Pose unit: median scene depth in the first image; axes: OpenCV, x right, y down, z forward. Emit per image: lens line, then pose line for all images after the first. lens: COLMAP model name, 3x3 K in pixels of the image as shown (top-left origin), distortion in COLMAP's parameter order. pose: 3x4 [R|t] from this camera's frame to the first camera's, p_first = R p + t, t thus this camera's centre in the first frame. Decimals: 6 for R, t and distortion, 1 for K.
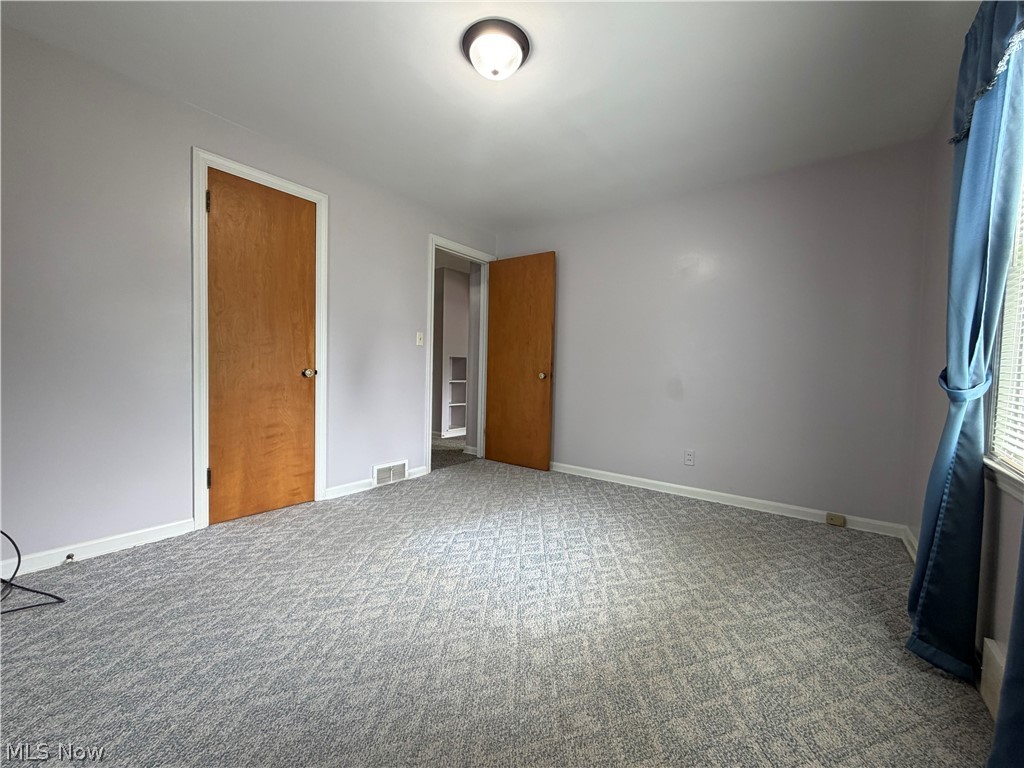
lens RADIAL K [[407.5, 0, 509.1], [0, 407.5, 384.0], [0, 0, 1]] dist [0.000320, 0.000256]
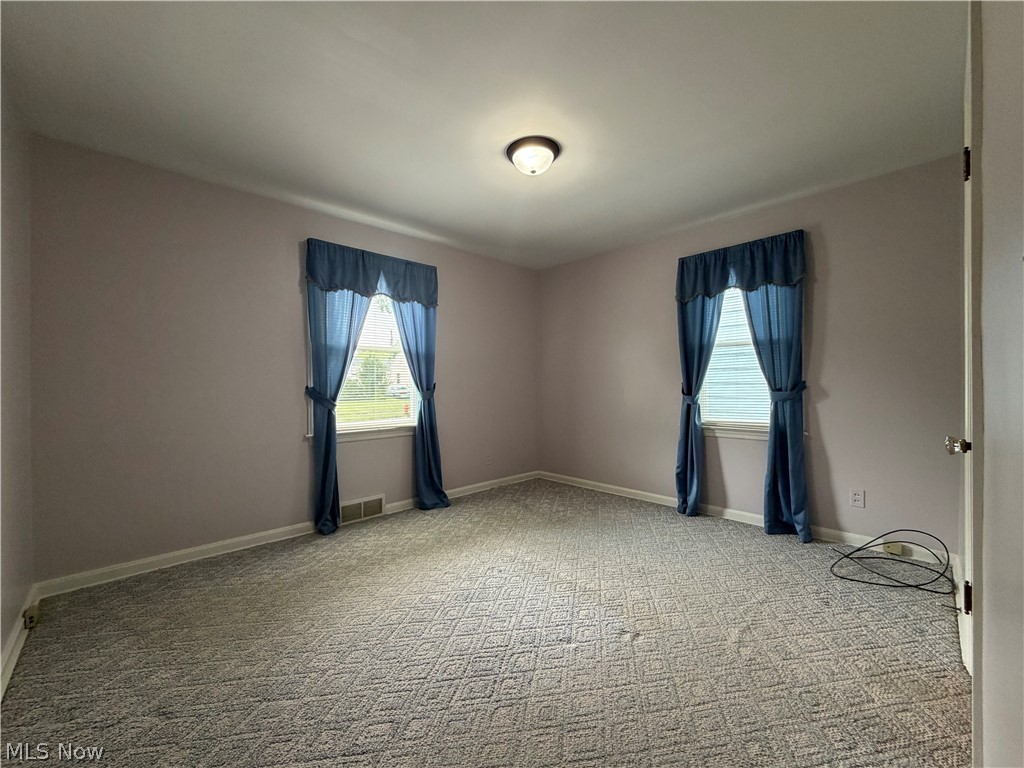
lens RADIAL K [[407.5, 0, 509.1], [0, 407.5, 384.0], [0, 0, 1]] dist [0.000320, 0.000256]
pose [[-0.987269, -0.017241, 0.158120, -0.116866], [-0.010389, 0.998975, 0.044059, -0.108347], [-0.158718, 0.041855, -0.986436, 1.566771]]
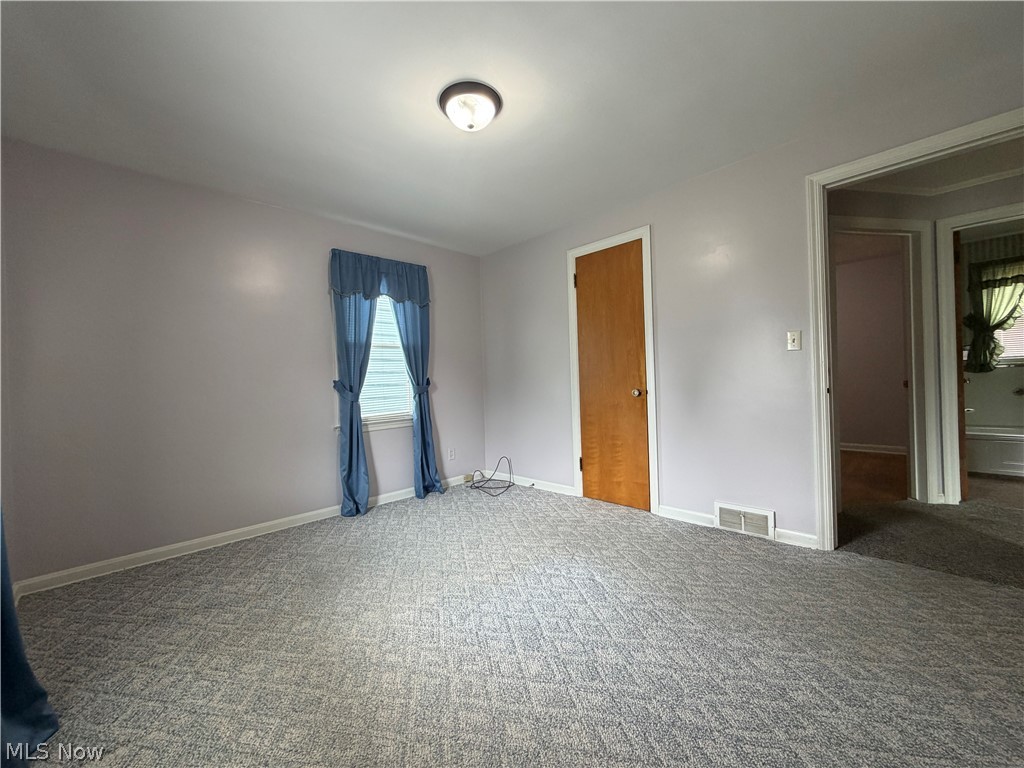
lens RADIAL K [[407.5, 0, 509.1], [0, 407.5, 384.0], [0, 0, 1]] dist [0.000320, 0.000256]
pose [[-0.136389, -0.015336, -0.990537, 0.706798], [-0.007328, 0.999868, -0.014471, -0.034717], [0.990628, 0.005285, -0.136484, 0.859316]]
